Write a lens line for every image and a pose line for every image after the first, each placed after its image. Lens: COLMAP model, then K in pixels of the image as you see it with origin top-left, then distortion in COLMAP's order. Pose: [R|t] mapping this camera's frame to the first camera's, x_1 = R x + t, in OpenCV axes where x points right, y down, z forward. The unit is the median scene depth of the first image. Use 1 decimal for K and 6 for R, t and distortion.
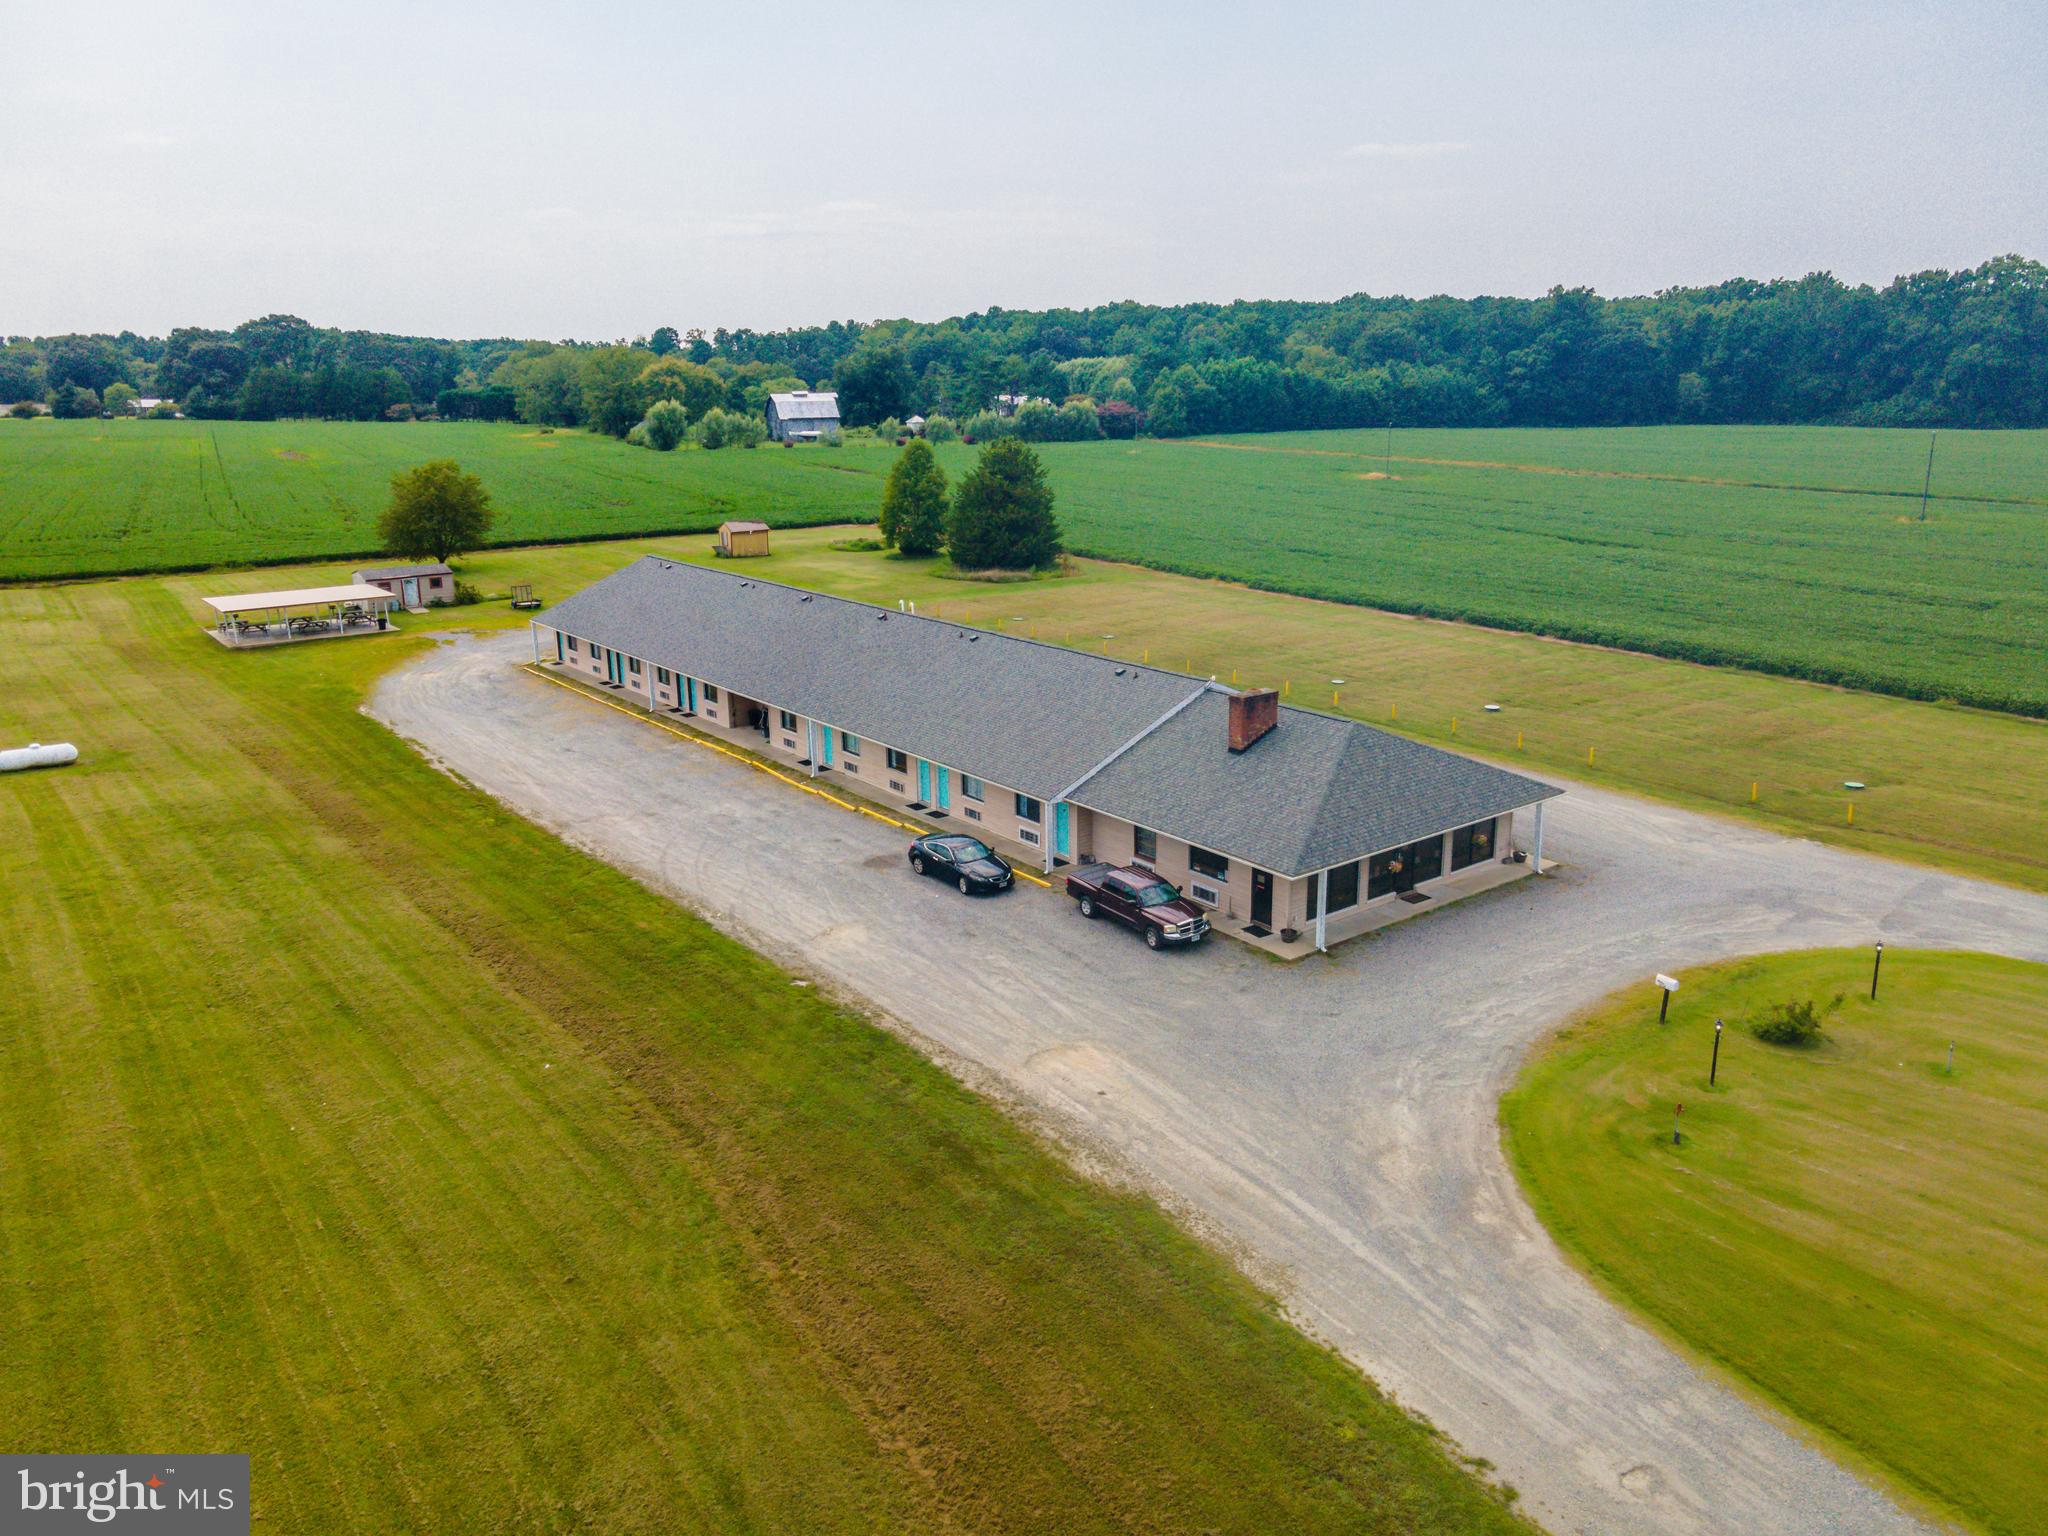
lens RADIAL K [[1498.4, 0, 1024.0], [0, 1498.4, 768.0], [0, 0, 1]] dist [0.032620, 0.011543]
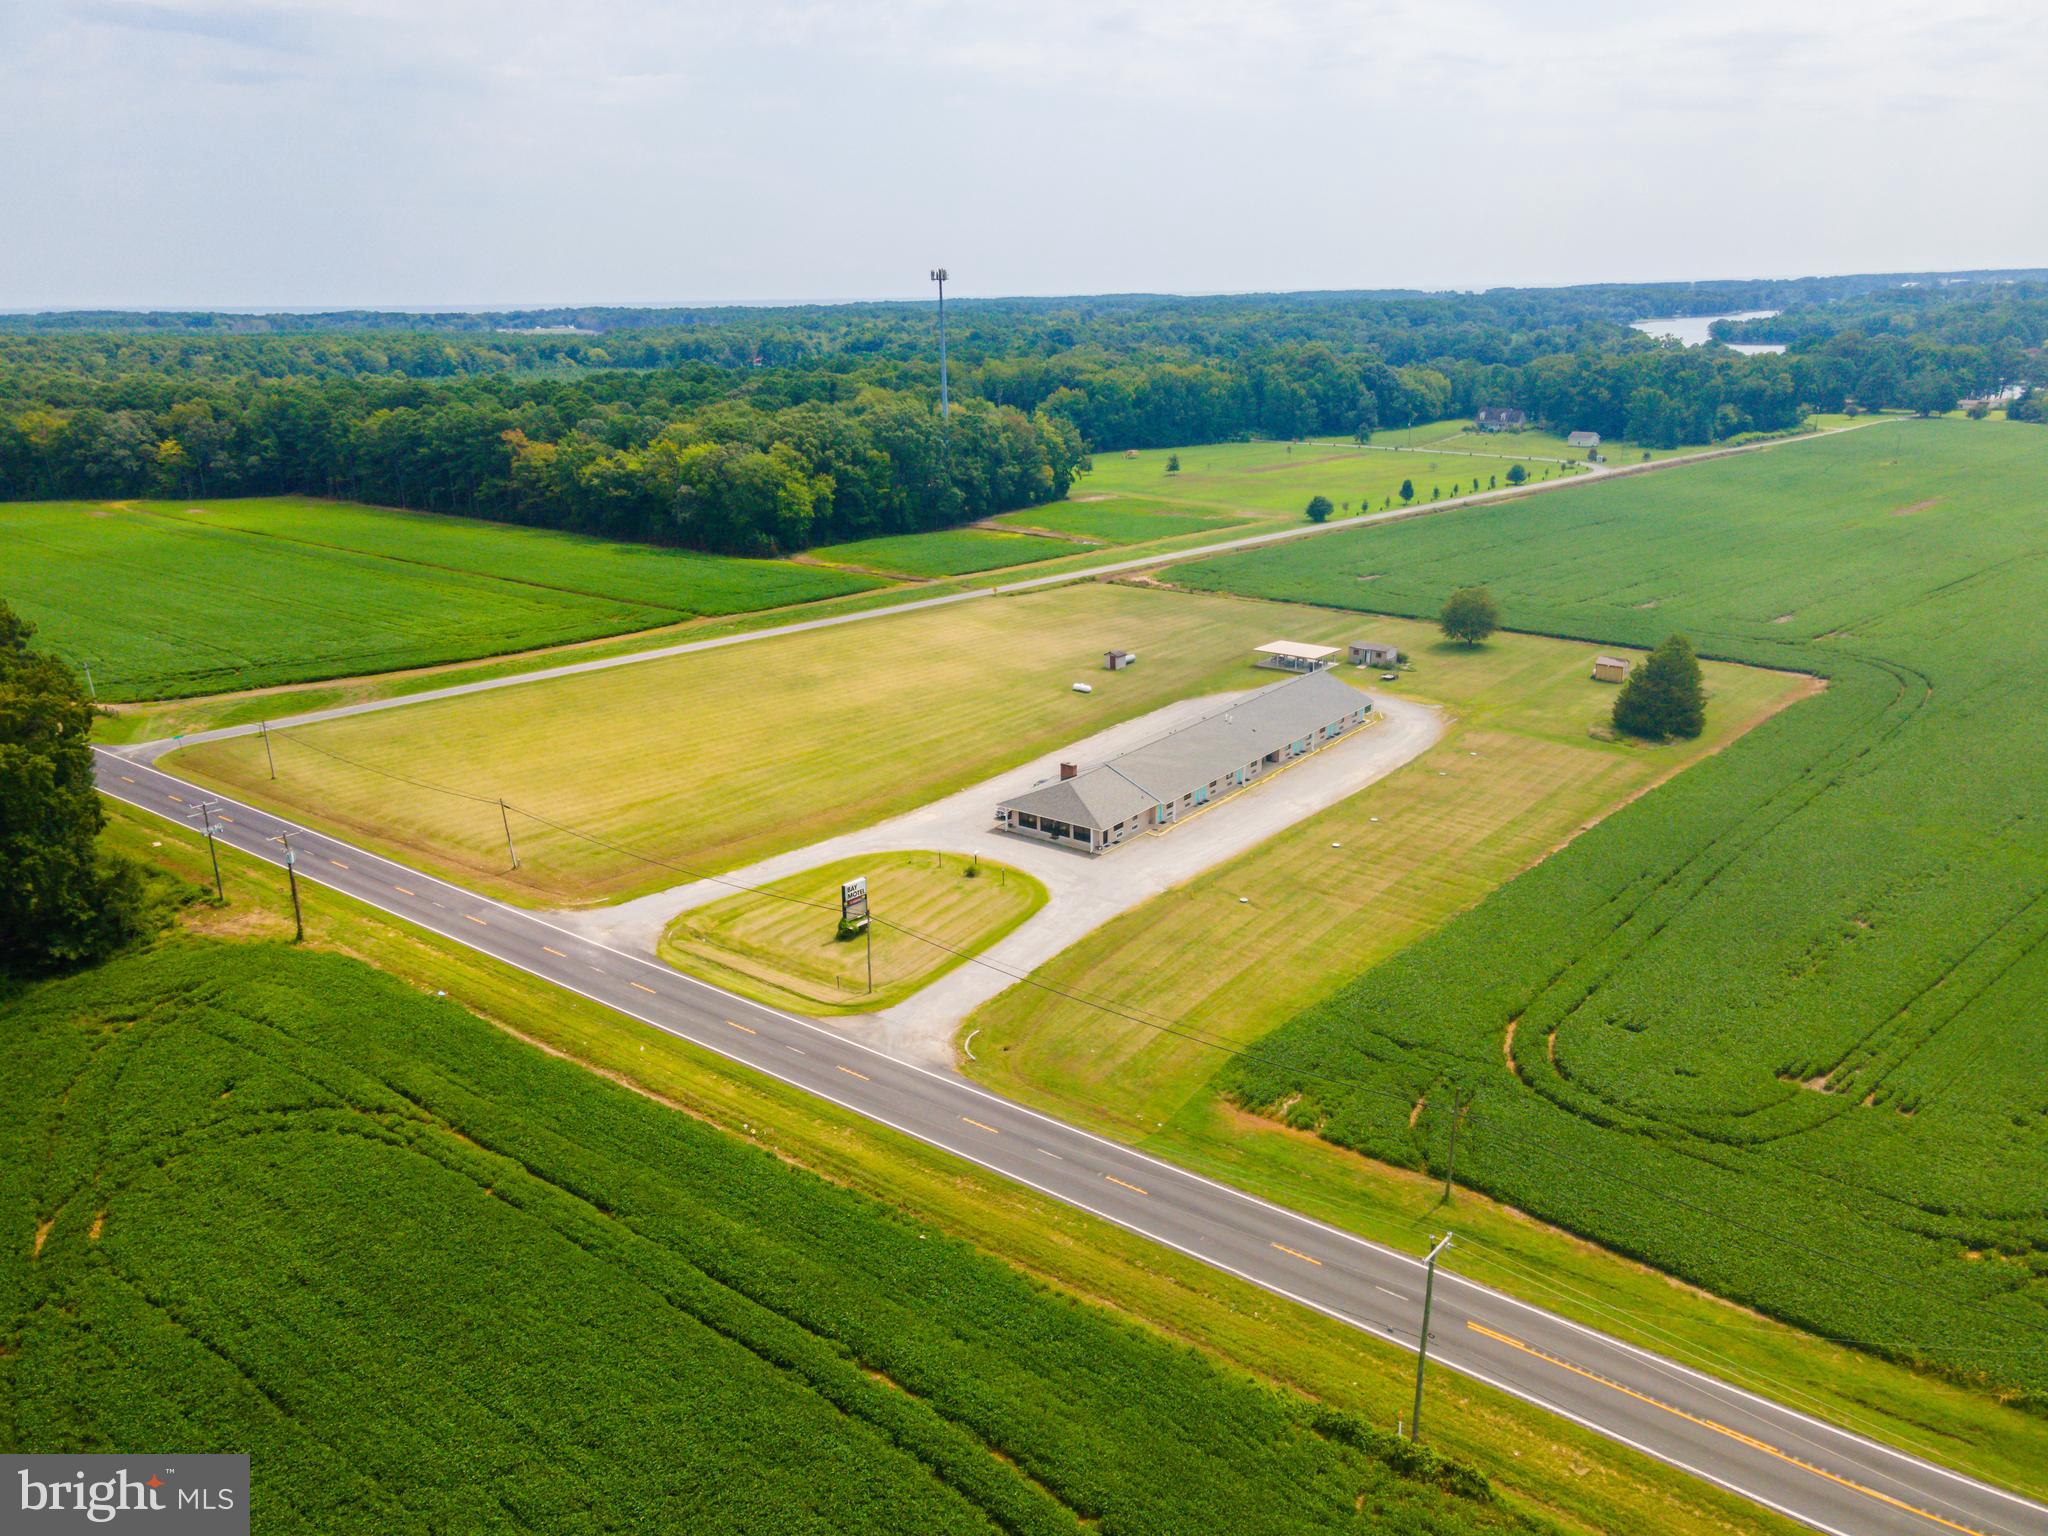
lens RADIAL K [[1498.4, 0, 1024.0], [0, 1498.4, 768.0], [0, 0, 1]] dist [0.032620, 0.011543]
pose [[0.239998, 0.300531, -0.923083, 2.222914], [-0.240170, 0.939696, 0.243496, -0.574170], [0.940595, 0.163259, 0.297704, -0.013578]]
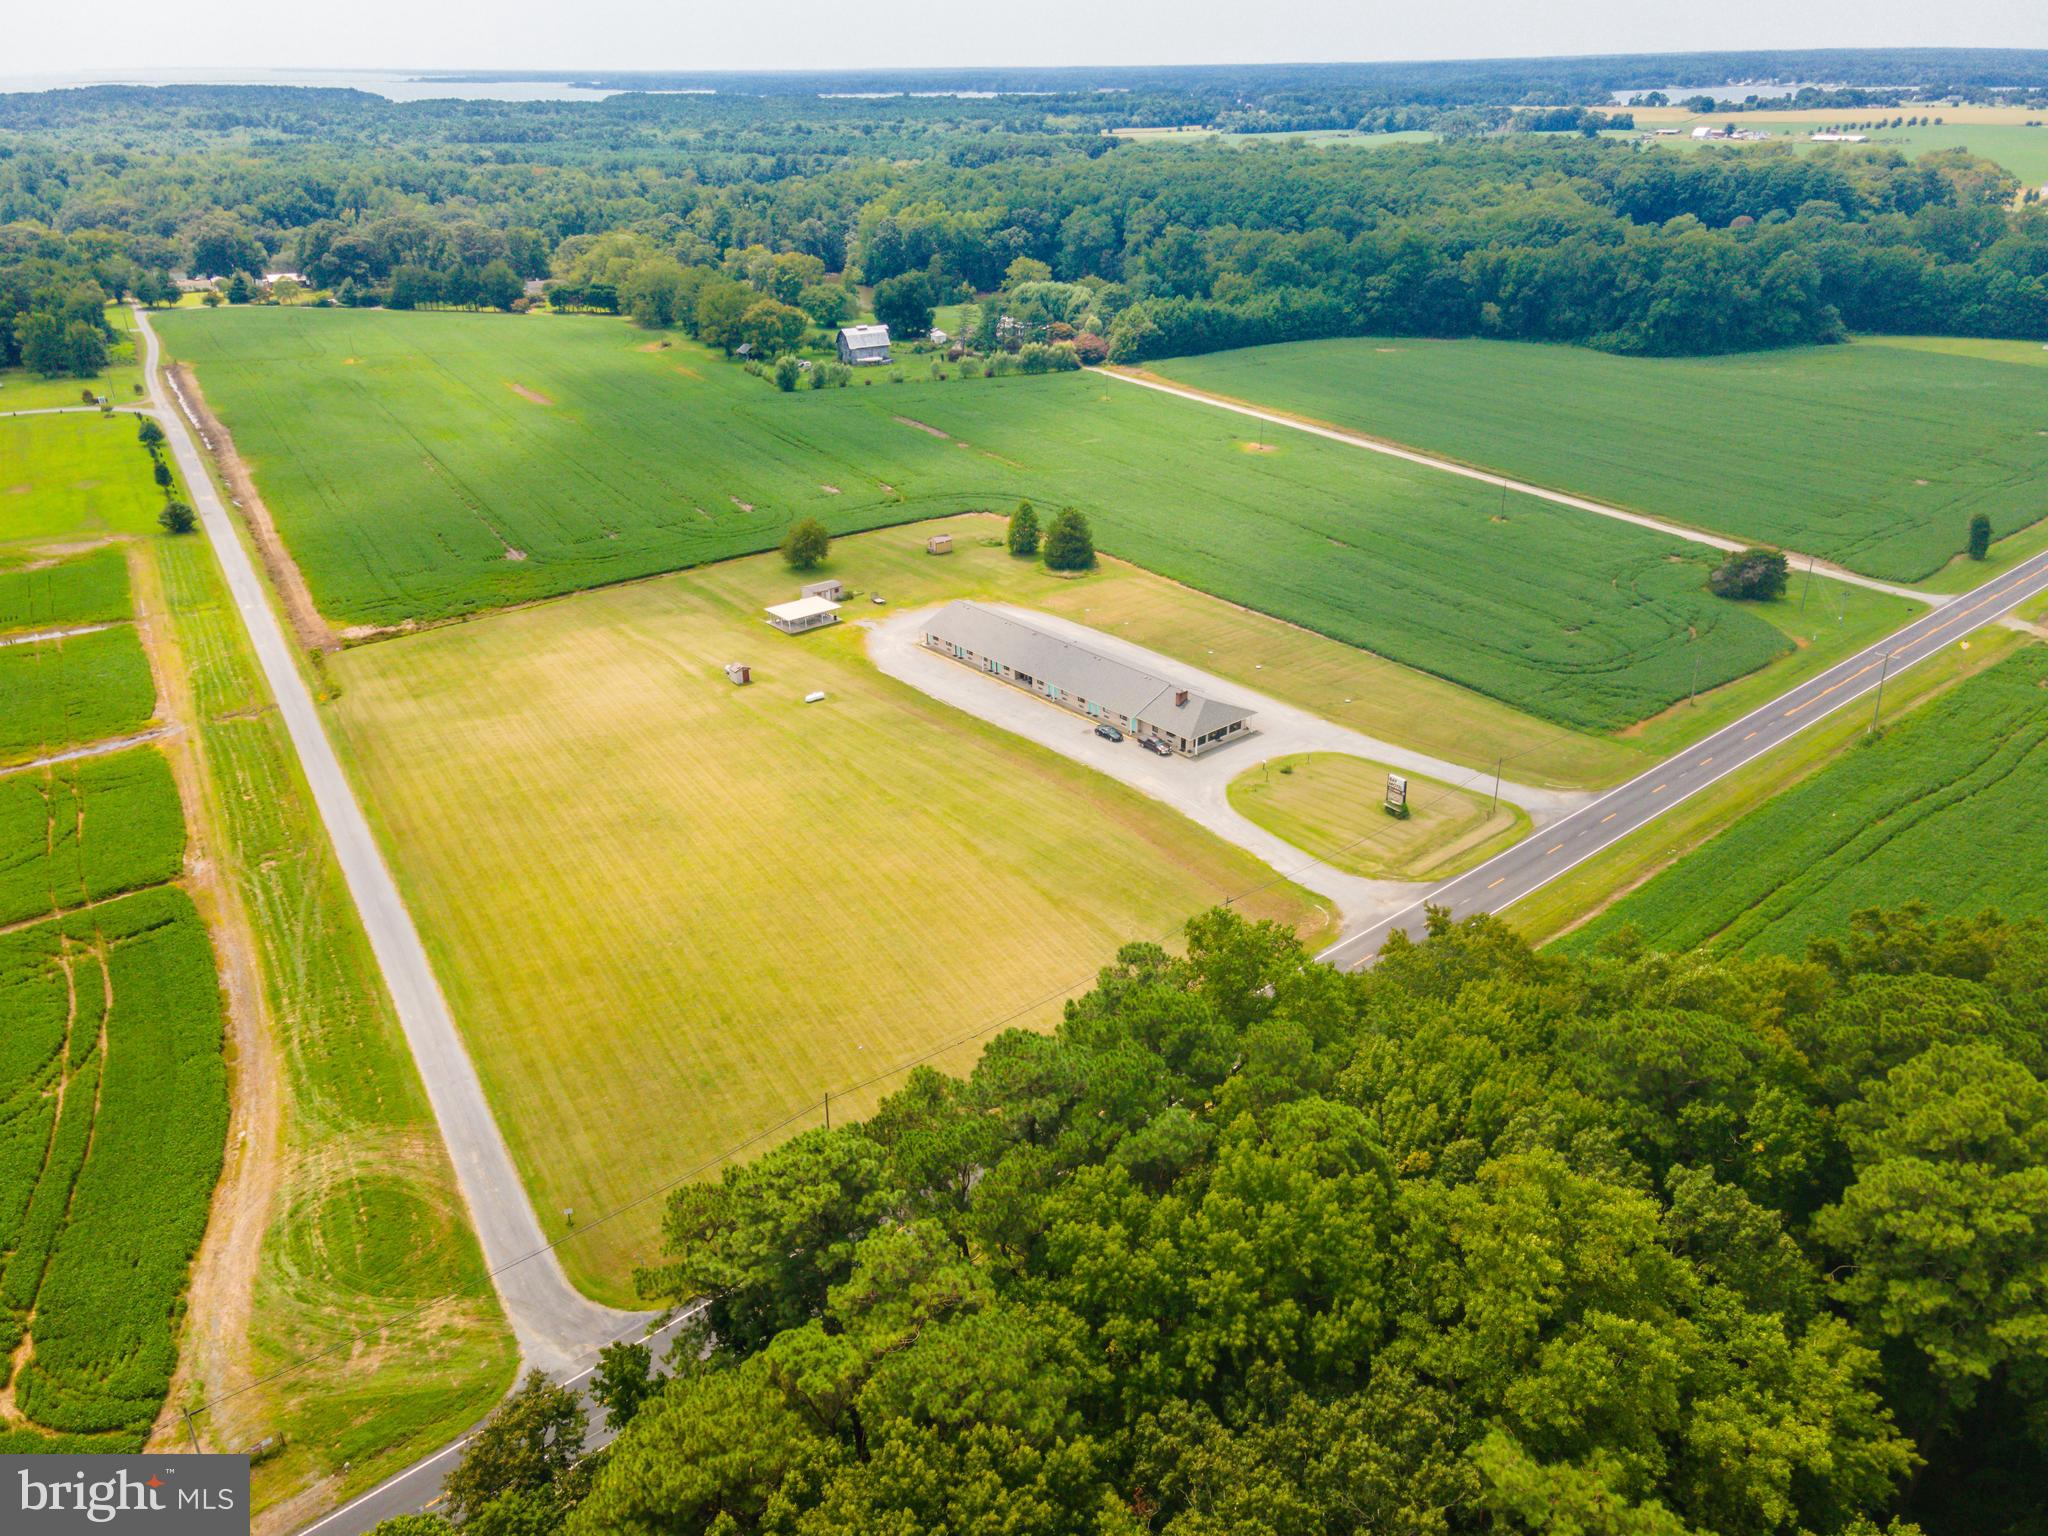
lens RADIAL K [[1498.4, 0, 1024.0], [0, 1498.4, 768.0], [0, 0, 1]] dist [0.032620, 0.011543]
pose [[0.998744, -0.021301, 0.045340, -0.342145], [0.013186, 0.984962, 0.172268, -0.406397], [-0.048328, -0.171454, 0.984006, -2.227090]]
